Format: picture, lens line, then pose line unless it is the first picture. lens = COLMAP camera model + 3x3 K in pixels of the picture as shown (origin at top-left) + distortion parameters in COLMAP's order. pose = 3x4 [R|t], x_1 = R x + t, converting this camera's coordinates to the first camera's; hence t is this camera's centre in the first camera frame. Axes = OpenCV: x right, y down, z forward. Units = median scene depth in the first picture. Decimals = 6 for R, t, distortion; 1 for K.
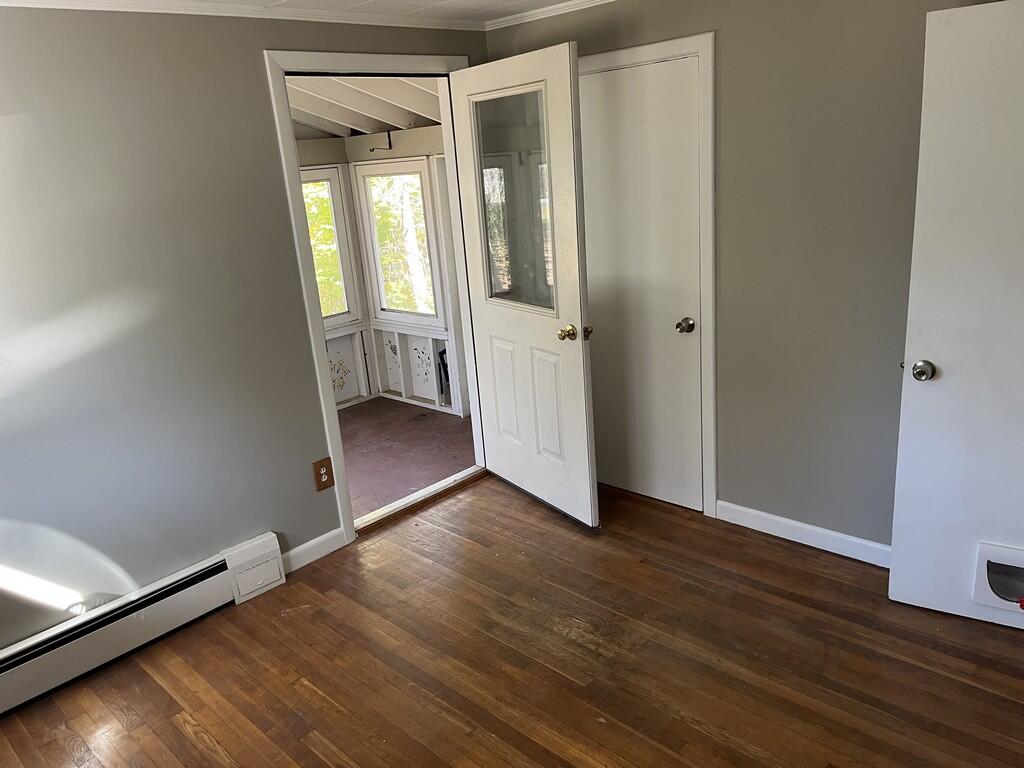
lens RADIAL K [[778.9, 0, 515.6], [0, 778.9, 384.3], [0, 0, 1]] dist [0.044155, -0.019957]
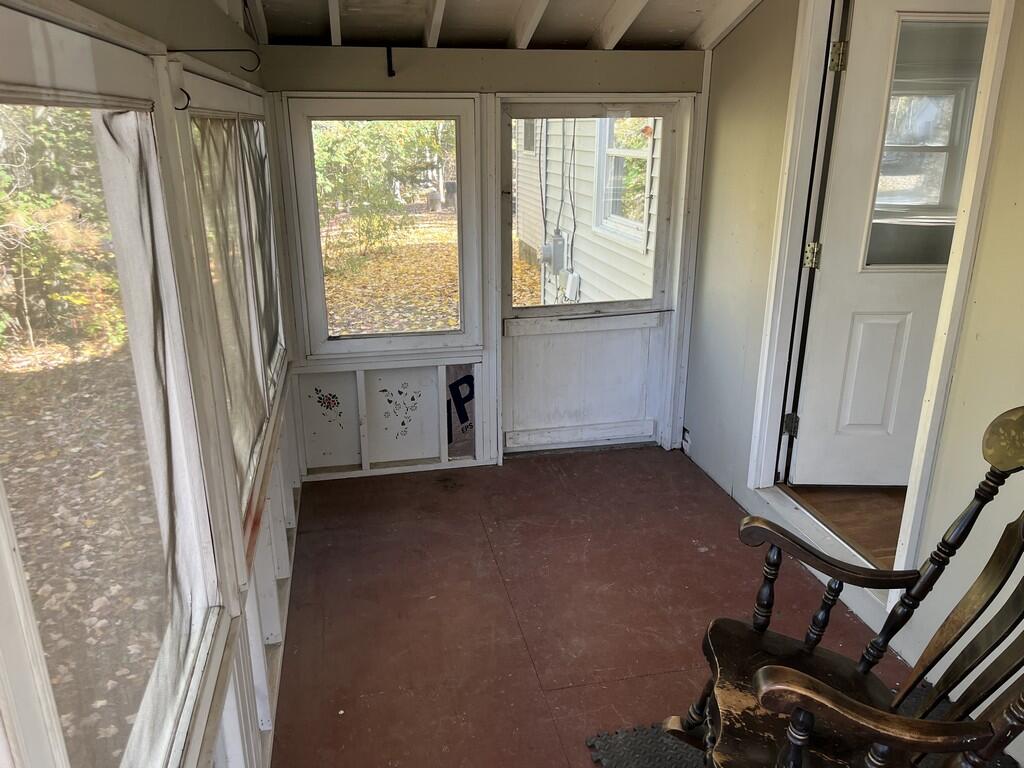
lens RADIAL K [[778.9, 0, 512.2], [0, 778.9, 384.8], [0, 0, 1]] dist [0.044155, -0.019957]
pose [[0.564635, -0.188574, 0.803509, -0.623706], [0.194716, 0.976503, 0.092345, -0.093836], [-0.802043, 0.104315, 0.588087, 0.549399]]
